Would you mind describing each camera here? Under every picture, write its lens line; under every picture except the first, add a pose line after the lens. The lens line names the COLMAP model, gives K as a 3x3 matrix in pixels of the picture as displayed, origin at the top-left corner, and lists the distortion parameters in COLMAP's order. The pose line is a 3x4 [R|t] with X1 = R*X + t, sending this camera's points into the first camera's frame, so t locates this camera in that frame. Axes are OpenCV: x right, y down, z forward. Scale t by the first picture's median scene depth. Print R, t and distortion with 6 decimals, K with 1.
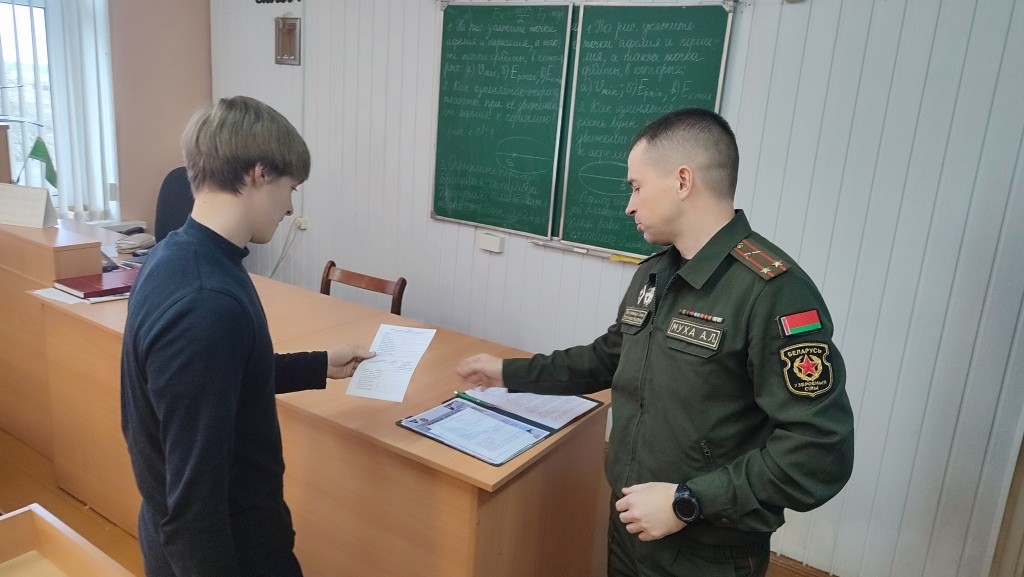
lens RADIAL K [[737.3, 0, 517.6], [0, 737.3, 293.6], [0, 0, 1]] dist [0.005011, -0.004557]
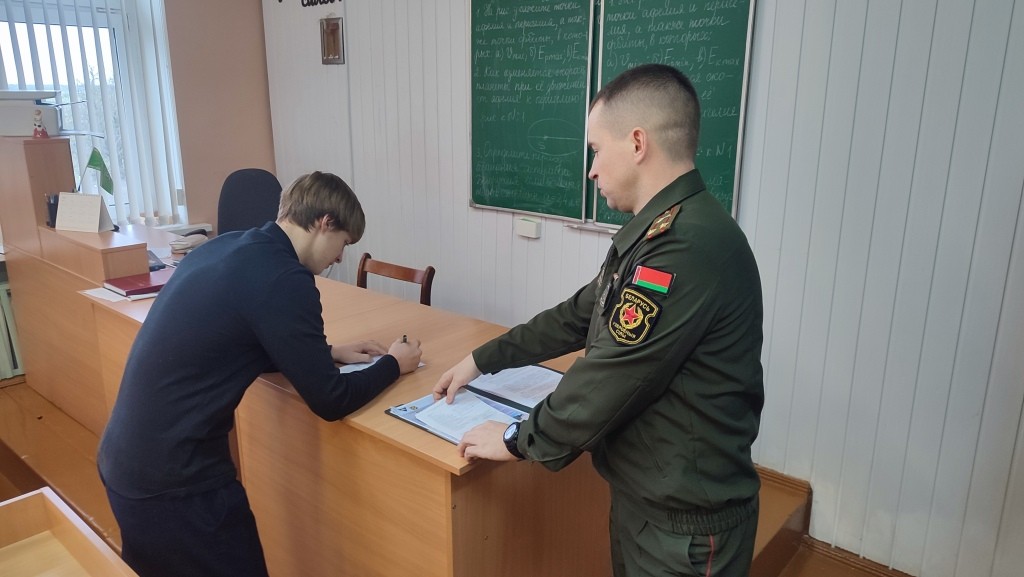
lens RADIAL K [[737.3, 0, 517.6], [0, 737.3, 293.1], [0, 0, 1]] dist [0.005011, -0.004557]
pose [[0.990723, -0.033413, -0.131723, 0.085016], [0.034562, 0.999382, 0.006443, 0.011744], [0.131427, -0.010935, 0.991266, 0.021224]]
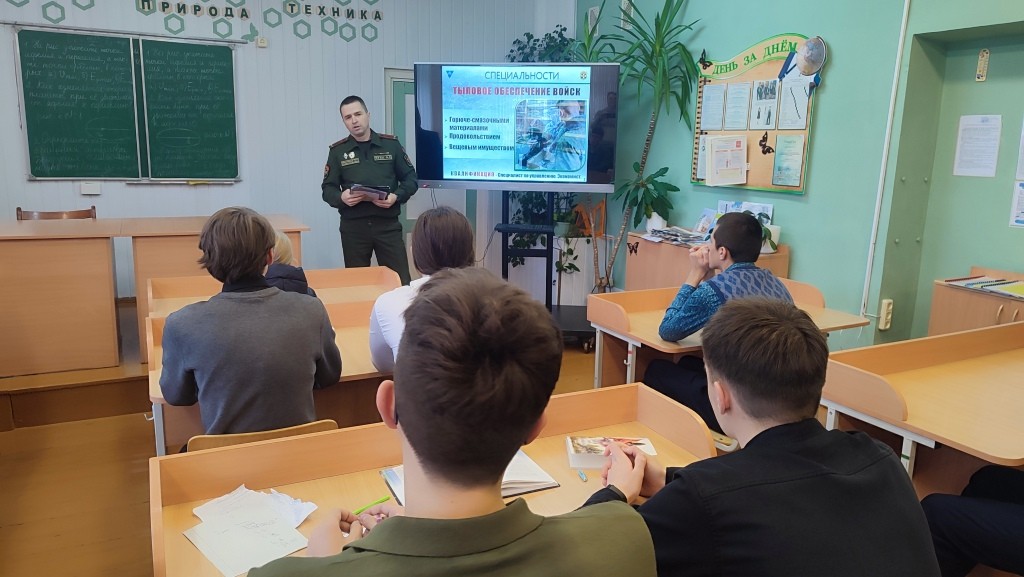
lens RADIAL K [[737.3, 0, 510.6], [0, 737.3, 284.0], [0, 0, 1]] dist [0.005011, -0.004557]
pose [[0.484959, -0.235191, 0.842318, -1.035145], [0.222567, 0.964638, 0.141203, 0.106350], [-0.845741, 0.118994, 0.520156, -0.539161]]
